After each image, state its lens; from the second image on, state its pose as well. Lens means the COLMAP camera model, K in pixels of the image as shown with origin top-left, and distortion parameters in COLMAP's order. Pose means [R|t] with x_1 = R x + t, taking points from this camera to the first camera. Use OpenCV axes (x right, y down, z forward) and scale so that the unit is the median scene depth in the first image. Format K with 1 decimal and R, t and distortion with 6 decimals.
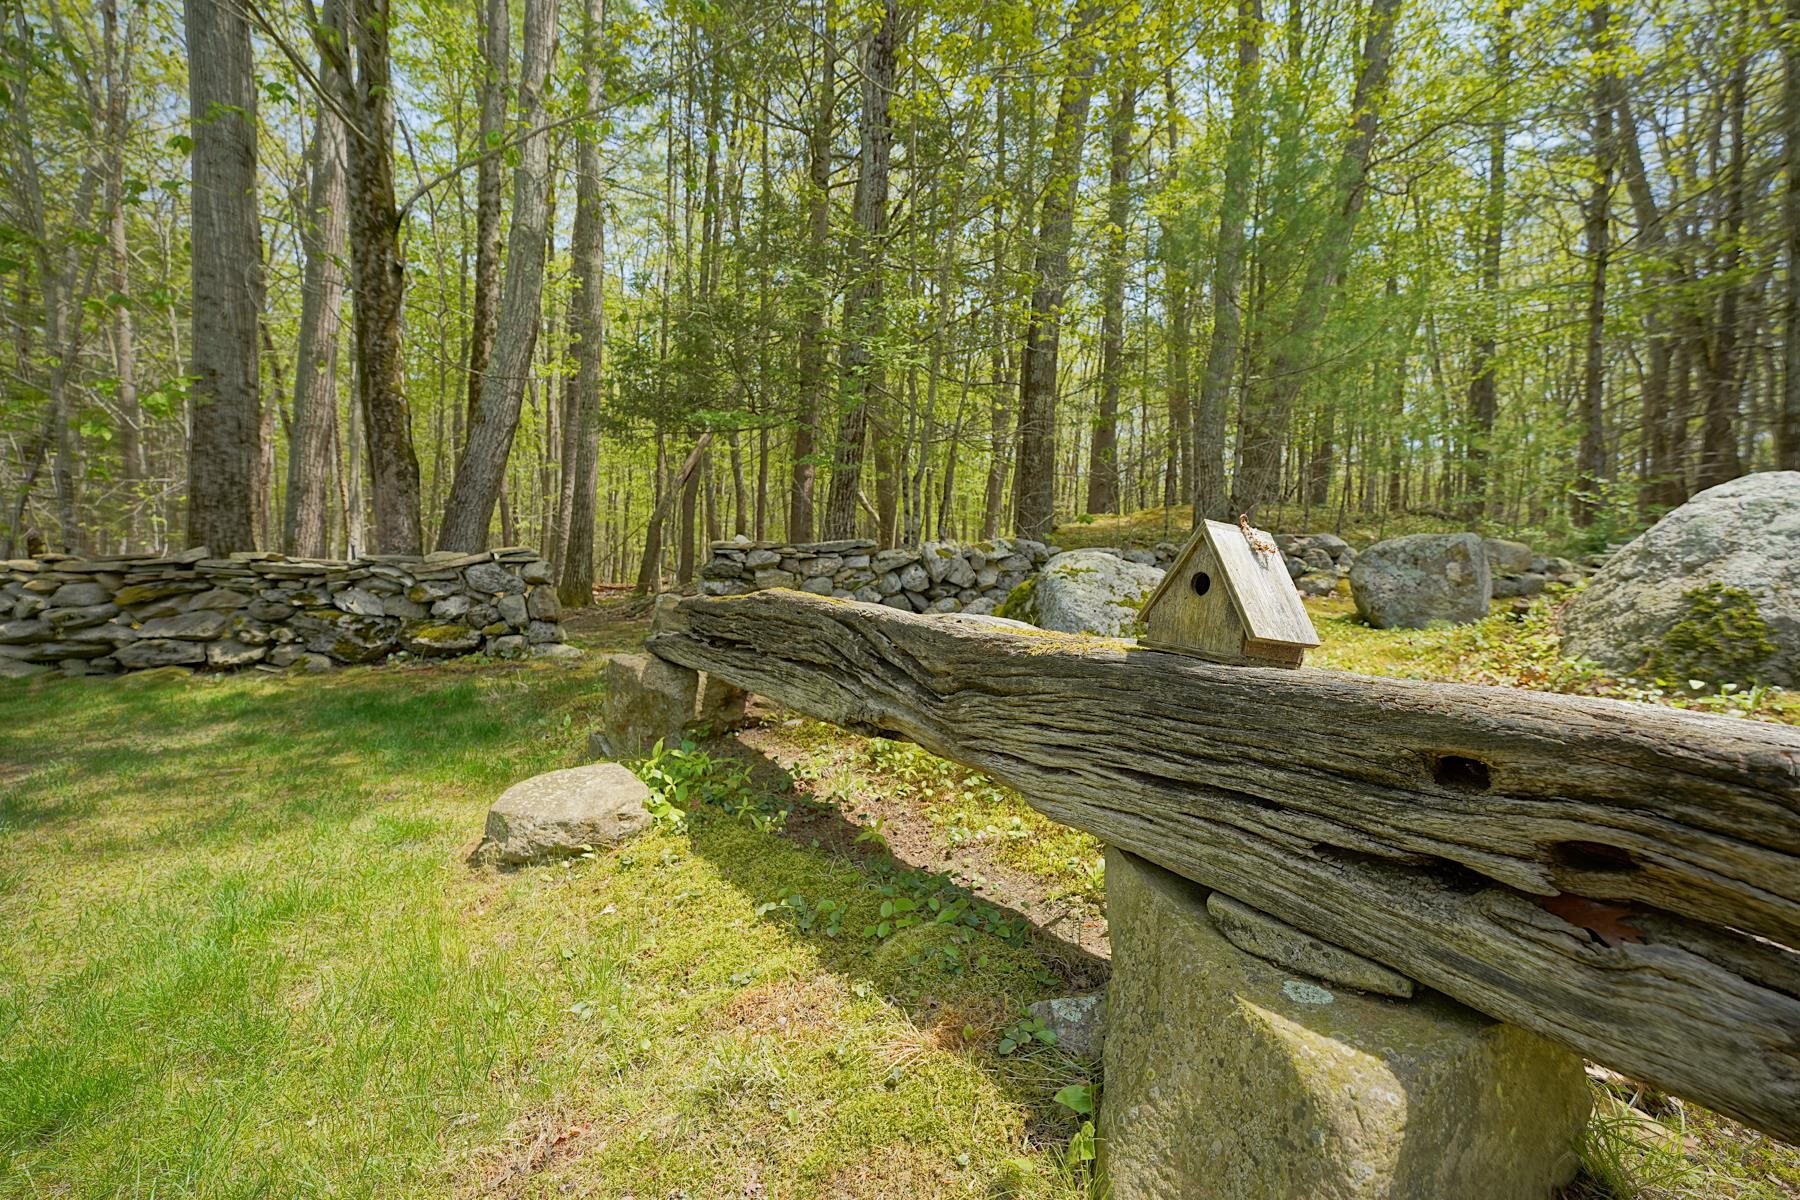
lens RADIAL K [[732.6, 0, 899.8], [0, 732.6, 615.7], [0, 0, 1]] dist [-0.026016, 0.003023]
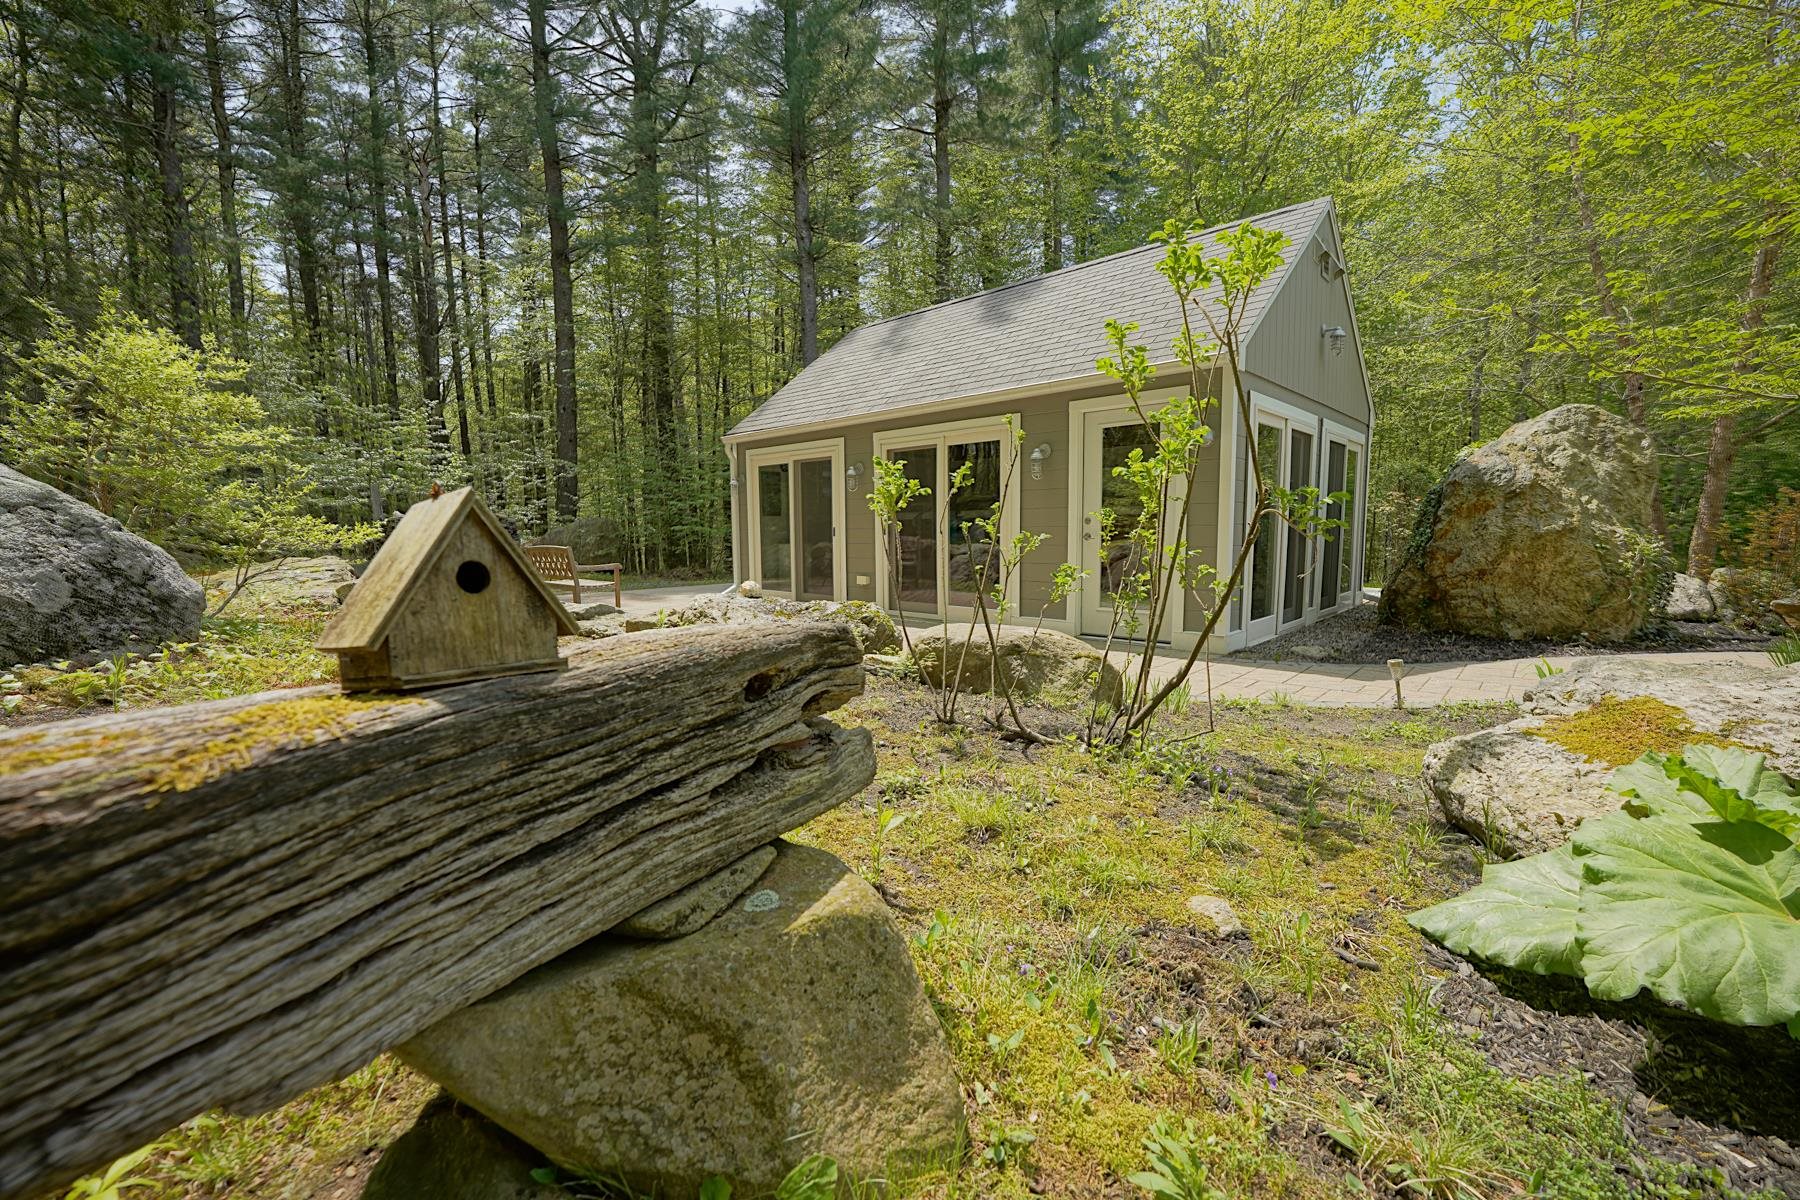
lens RADIAL K [[732.6, 0, 901.1], [0, 732.6, 610.2], [0, 0, 1]] dist [-0.026016, 0.003023]
pose [[-0.467918, -0.103790, 0.877656, -0.453800], [0.074872, 0.984854, 0.156385, -0.100904], [-0.880594, 0.138887, -0.453060, 1.054670]]
